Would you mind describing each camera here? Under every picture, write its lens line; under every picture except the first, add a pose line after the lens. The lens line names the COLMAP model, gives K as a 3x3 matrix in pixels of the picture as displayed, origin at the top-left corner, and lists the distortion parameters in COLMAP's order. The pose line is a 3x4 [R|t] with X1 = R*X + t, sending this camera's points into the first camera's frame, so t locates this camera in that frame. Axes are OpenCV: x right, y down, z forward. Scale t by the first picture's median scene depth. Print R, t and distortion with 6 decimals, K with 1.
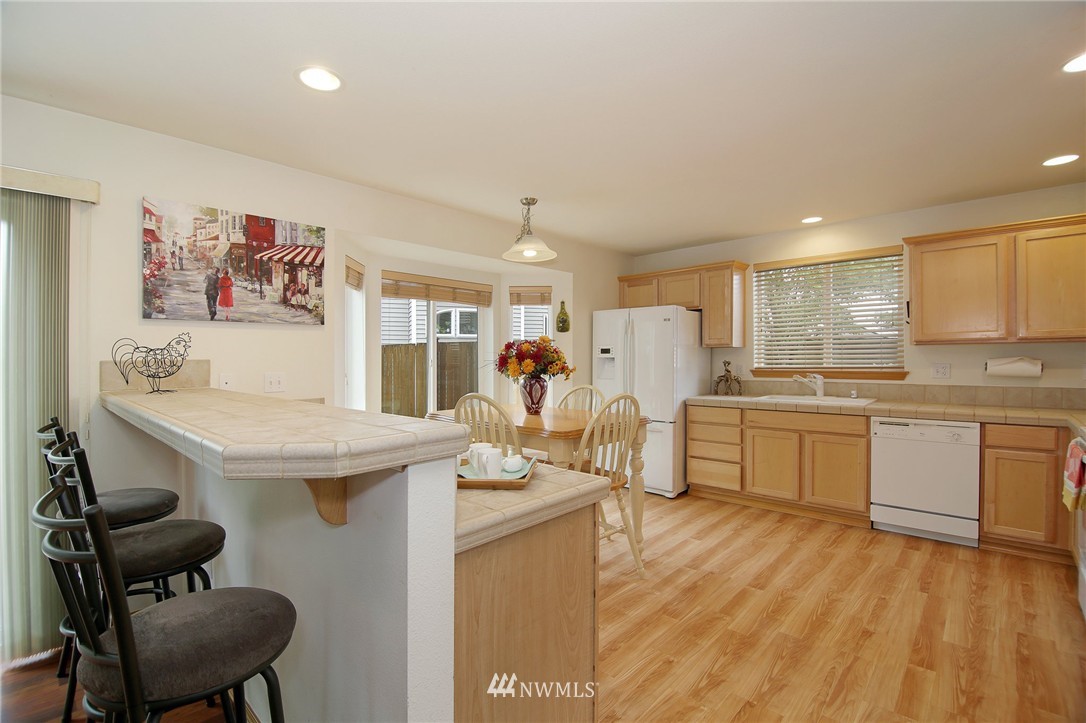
lens RADIAL K [[467.7, 0, 543.4], [0, 467.7, 355.4], [0, 0, 1]] dist [-0.008893, -0.000083]
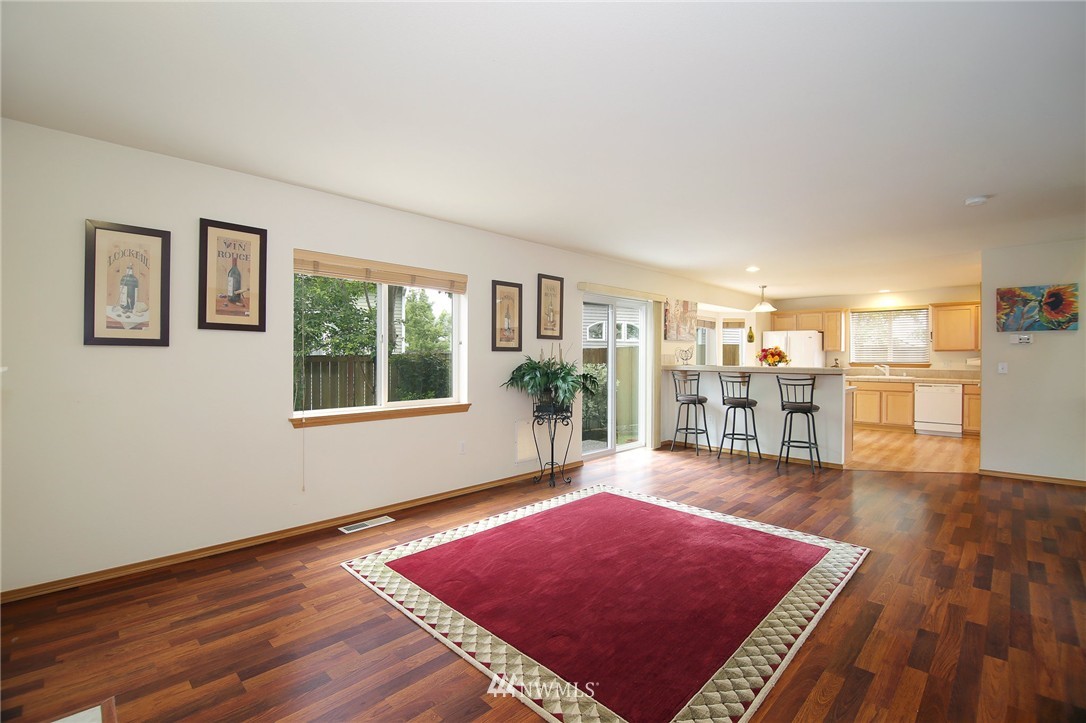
lens RADIAL K [[467.7, 0, 540.9], [0, 467.7, 354.2], [0, 0, 1]] dist [-0.008893, -0.000083]
pose [[0.999860, 0.010313, -0.013143, -1.034594], [-0.010338, 0.999945, -0.001857, 0.013447], [0.013123, 0.001993, 0.999912, -1.224525]]
